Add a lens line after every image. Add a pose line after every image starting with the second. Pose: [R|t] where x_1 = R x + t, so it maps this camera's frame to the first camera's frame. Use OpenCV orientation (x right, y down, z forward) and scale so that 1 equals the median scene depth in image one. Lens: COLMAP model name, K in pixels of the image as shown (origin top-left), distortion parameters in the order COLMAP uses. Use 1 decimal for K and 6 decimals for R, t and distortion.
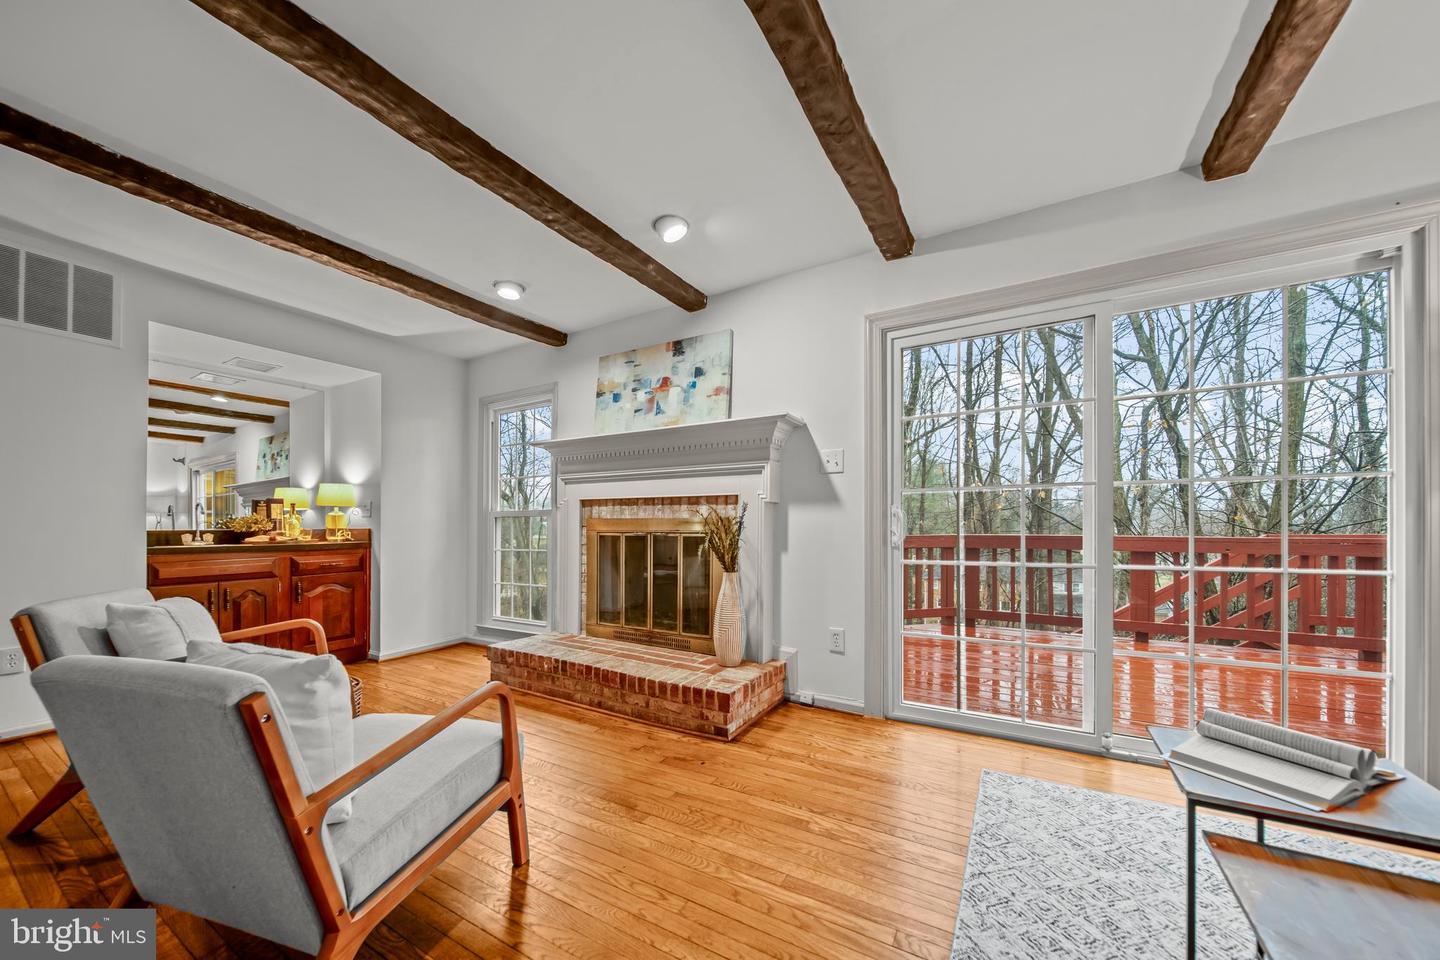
lens RADIAL K [[529.1, 0, 717.4], [0, 529.1, 521.2], [0, 0, 1]] dist [-0.001793, -0.000202]
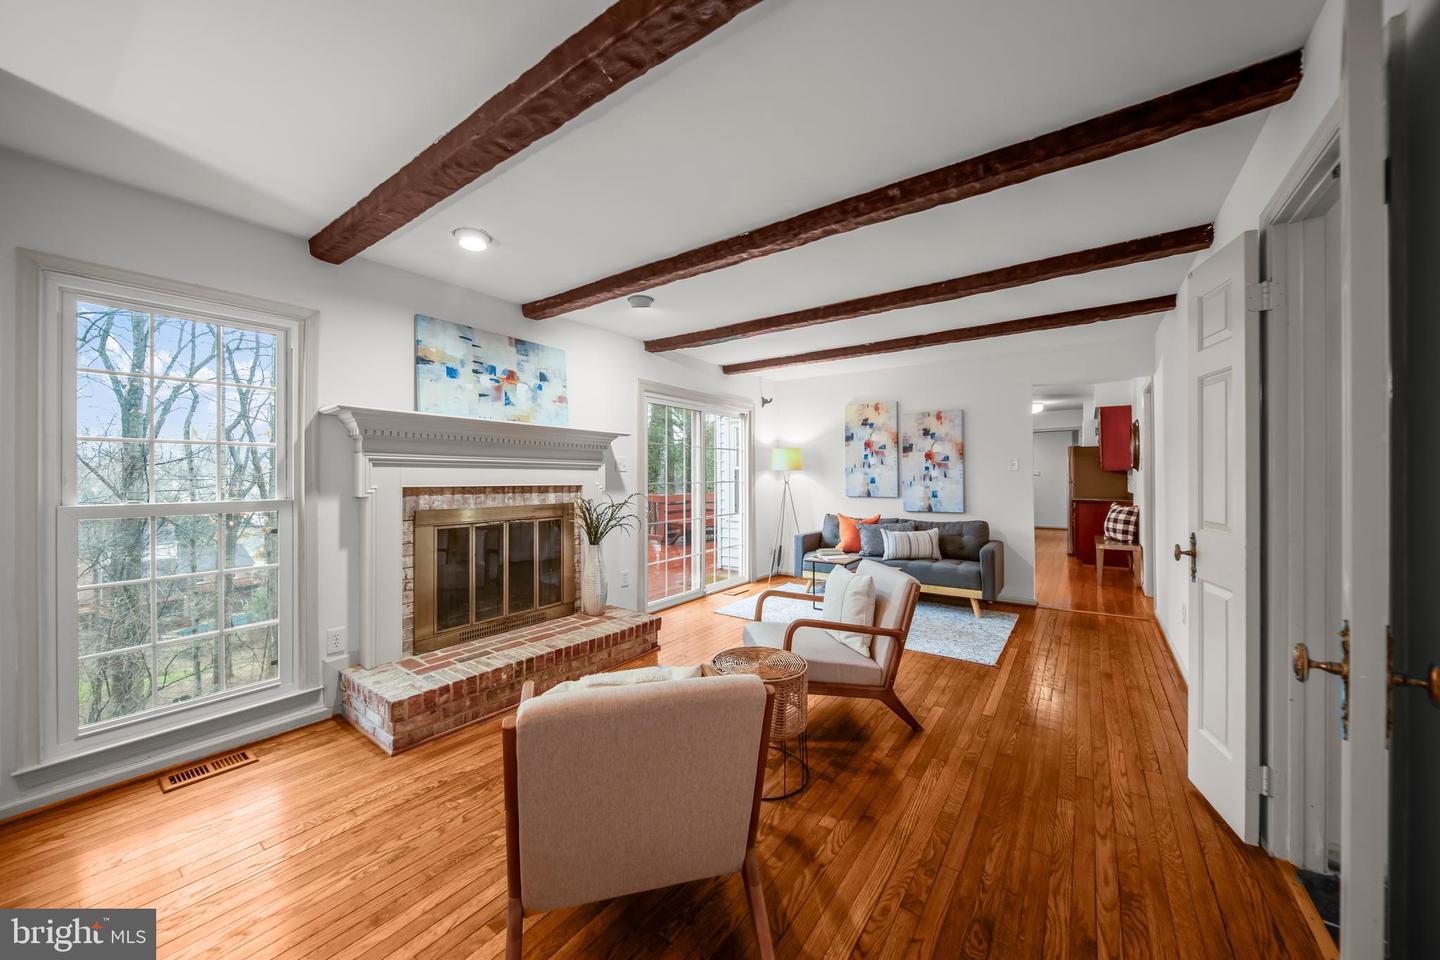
lens RADIAL K [[512.8, 0, 711.3], [0, 512.8, 465.7], [0, 0, 1]] dist [-0.001653, -0.001440]
pose [[0.083331, 0.022816, 0.996261, -1.085963], [-0.010772, 0.999700, -0.021994, -0.067254], [-0.996464, -0.008899, 0.083552, 0.527621]]
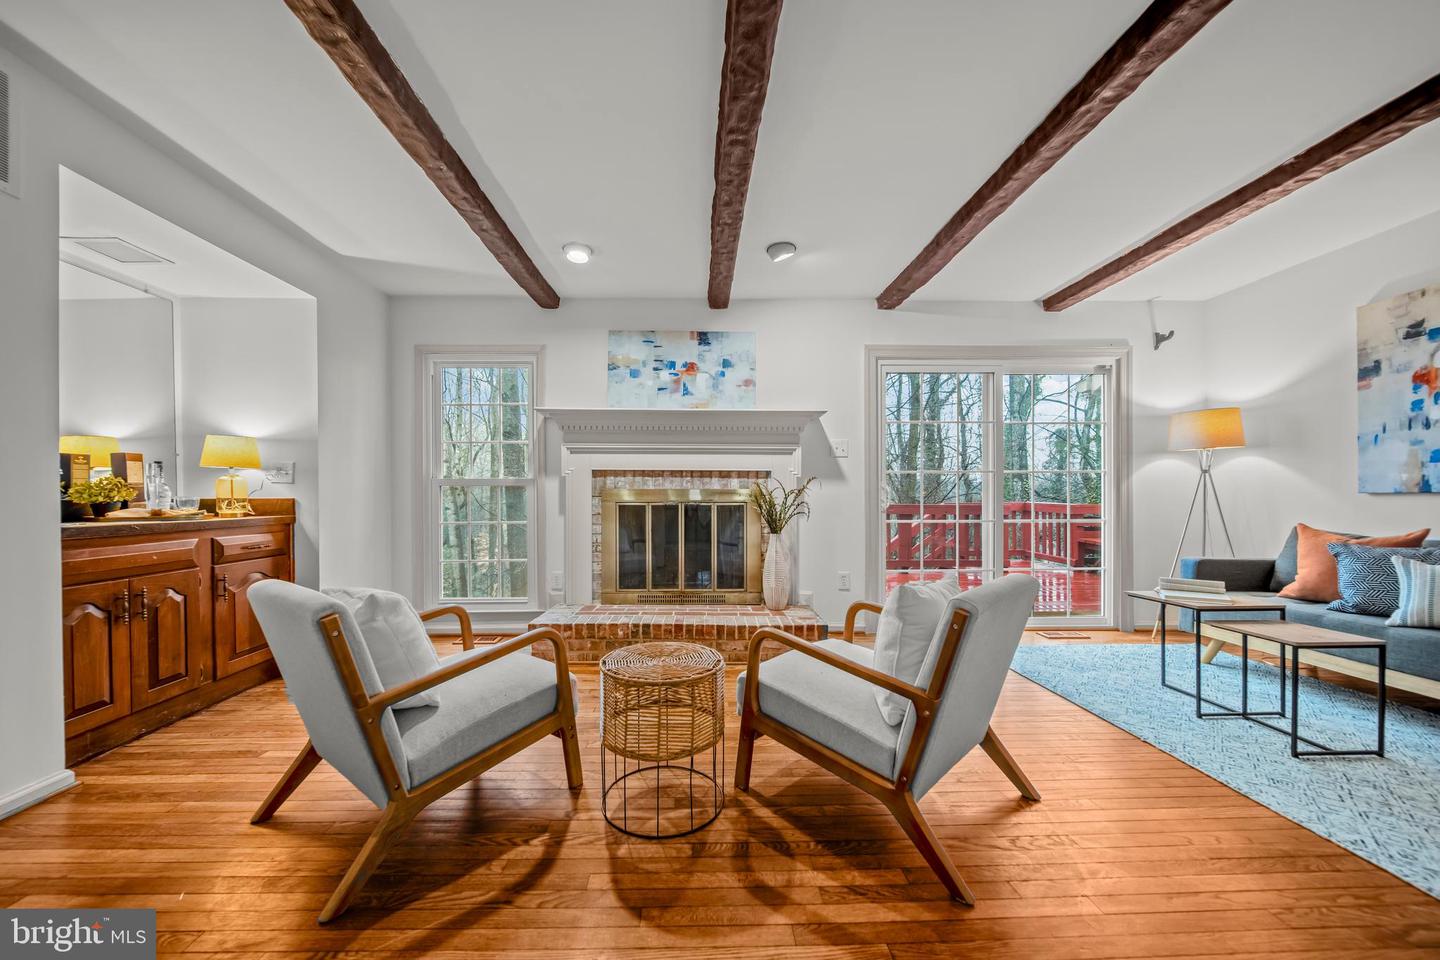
lens RADIAL K [[517.4, 0, 708.3], [0, 517.4, 494.9], [0, 0, 1]] dist [-0.001251, -0.000329]
pose [[0.844115, 0.005073, 0.536139, -0.660371], [-0.007146, 0.999973, 0.001789, 0.004163], [-0.536115, -0.005342, 0.844128, 0.061537]]
